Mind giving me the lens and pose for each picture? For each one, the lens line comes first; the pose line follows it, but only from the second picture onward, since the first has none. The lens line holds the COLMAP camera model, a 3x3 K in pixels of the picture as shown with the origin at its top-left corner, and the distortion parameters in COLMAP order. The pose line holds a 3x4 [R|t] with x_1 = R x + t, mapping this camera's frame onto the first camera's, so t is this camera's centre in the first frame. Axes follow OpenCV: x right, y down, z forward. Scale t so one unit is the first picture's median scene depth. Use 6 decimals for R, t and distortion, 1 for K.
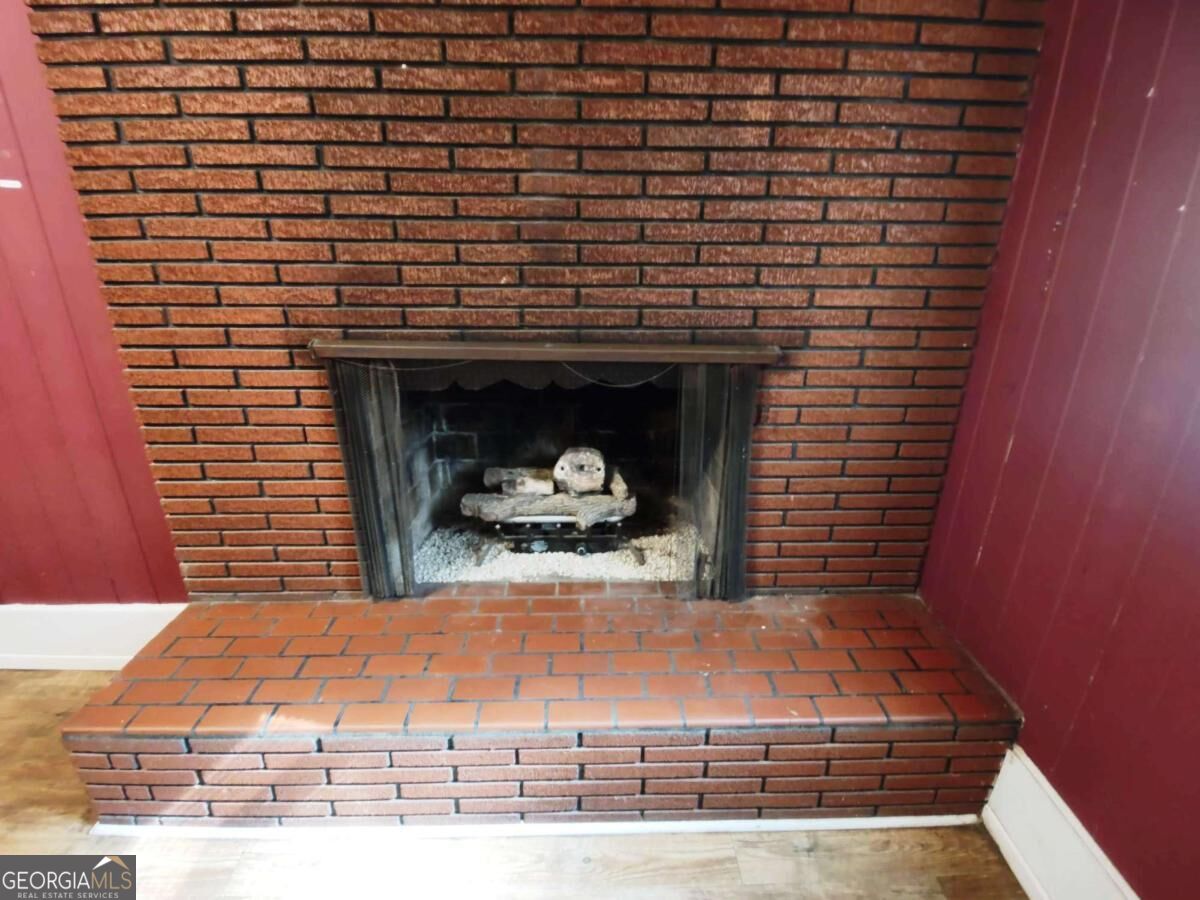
lens RADIAL K [[579.9, 0, 601.5], [0, 579.9, 448.0], [0, 0, 1]] dist [0.011769, -0.019461]
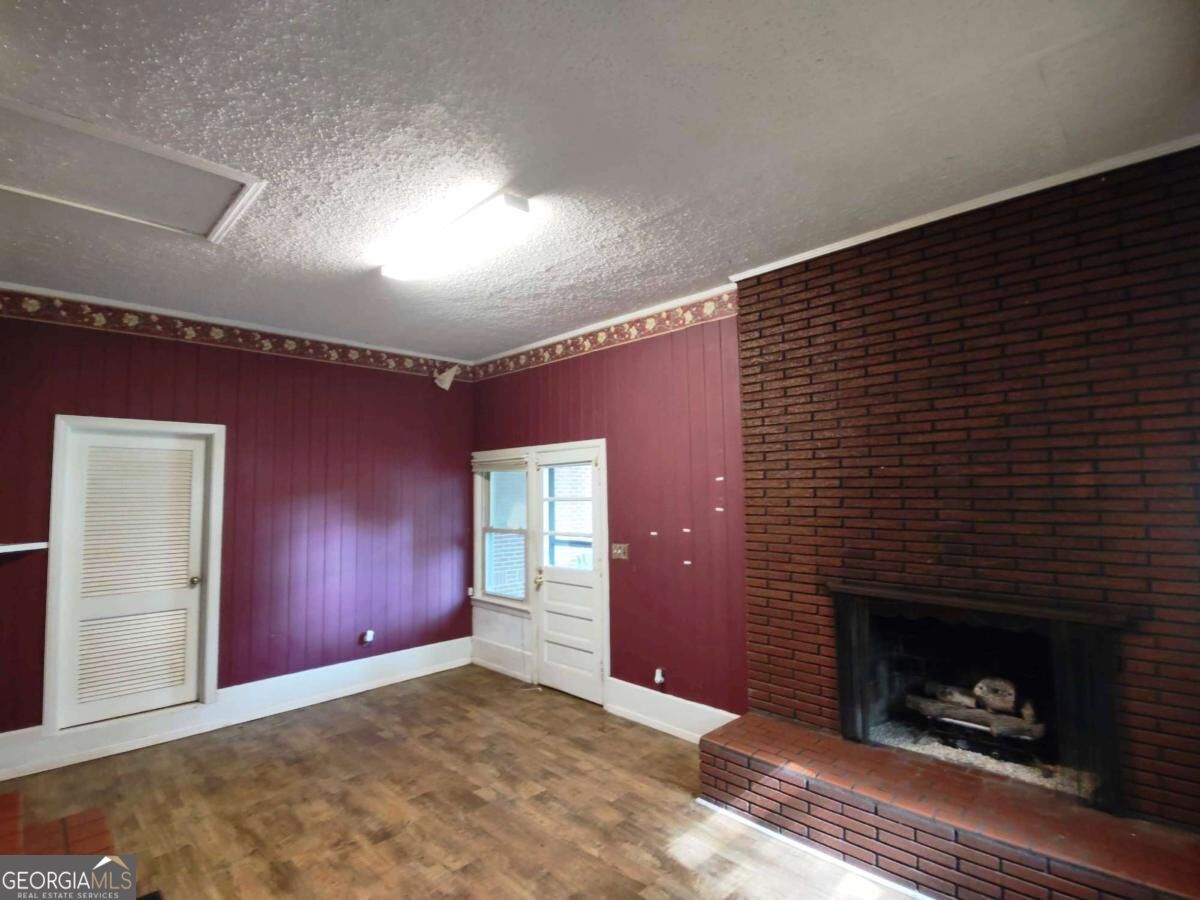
lens RADIAL K [[579.9, 0, 604.8], [0, 579.9, 448.0], [0, 0, 1]] dist [0.011769, -0.019461]
pose [[0.695663, -0.066887, -0.715248, 0.482044], [-0.248318, 0.911890, -0.326795, 0.261905], [0.674086, 0.404948, 0.617759, -1.055184]]
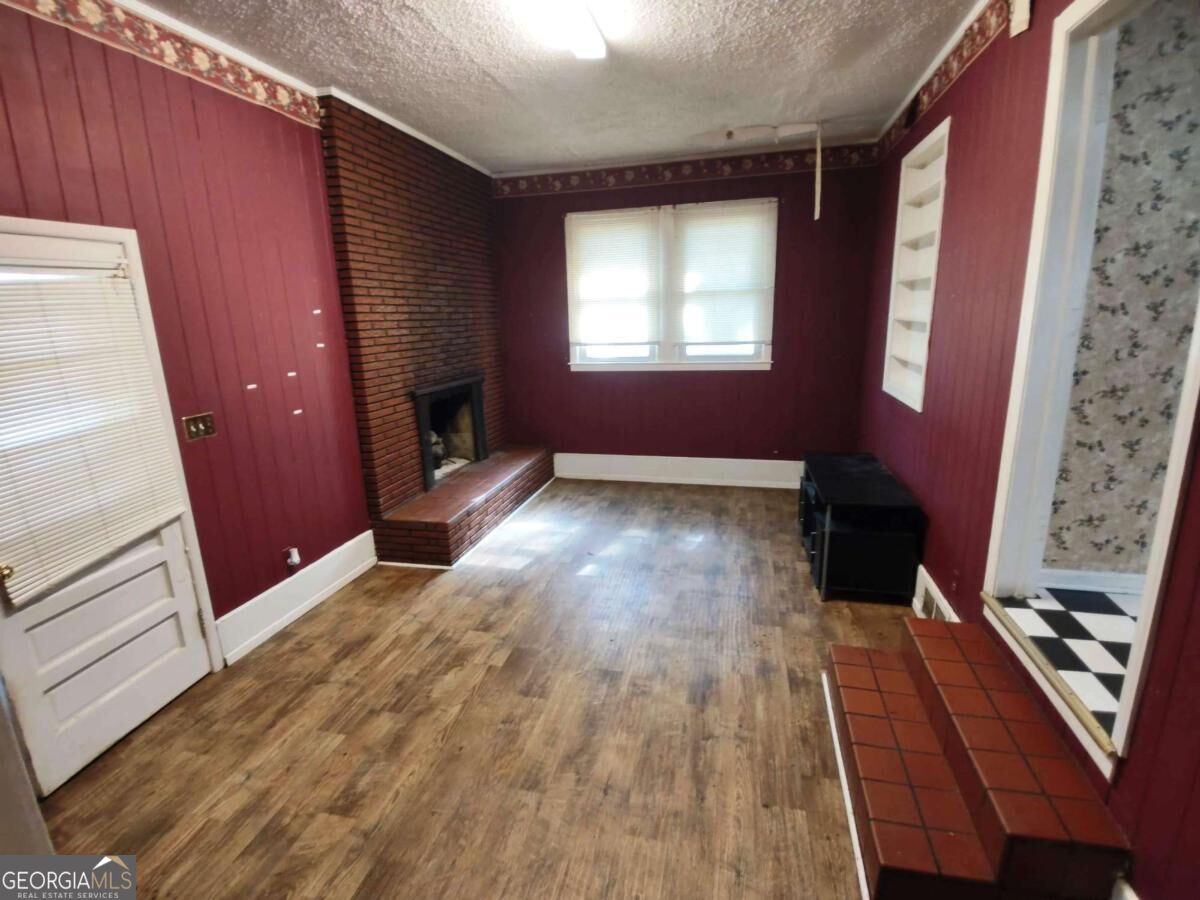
lens RADIAL K [[579.9, 0, 596.8], [0, 579.9, 445.0], [0, 0, 1]] dist [0.011769, -0.019461]
pose [[0.257279, -0.228298, 0.938982, -3.074512], [0.378531, 0.917849, 0.119444, 0.064095], [-0.889113, 0.324703, 0.322562, -0.662509]]
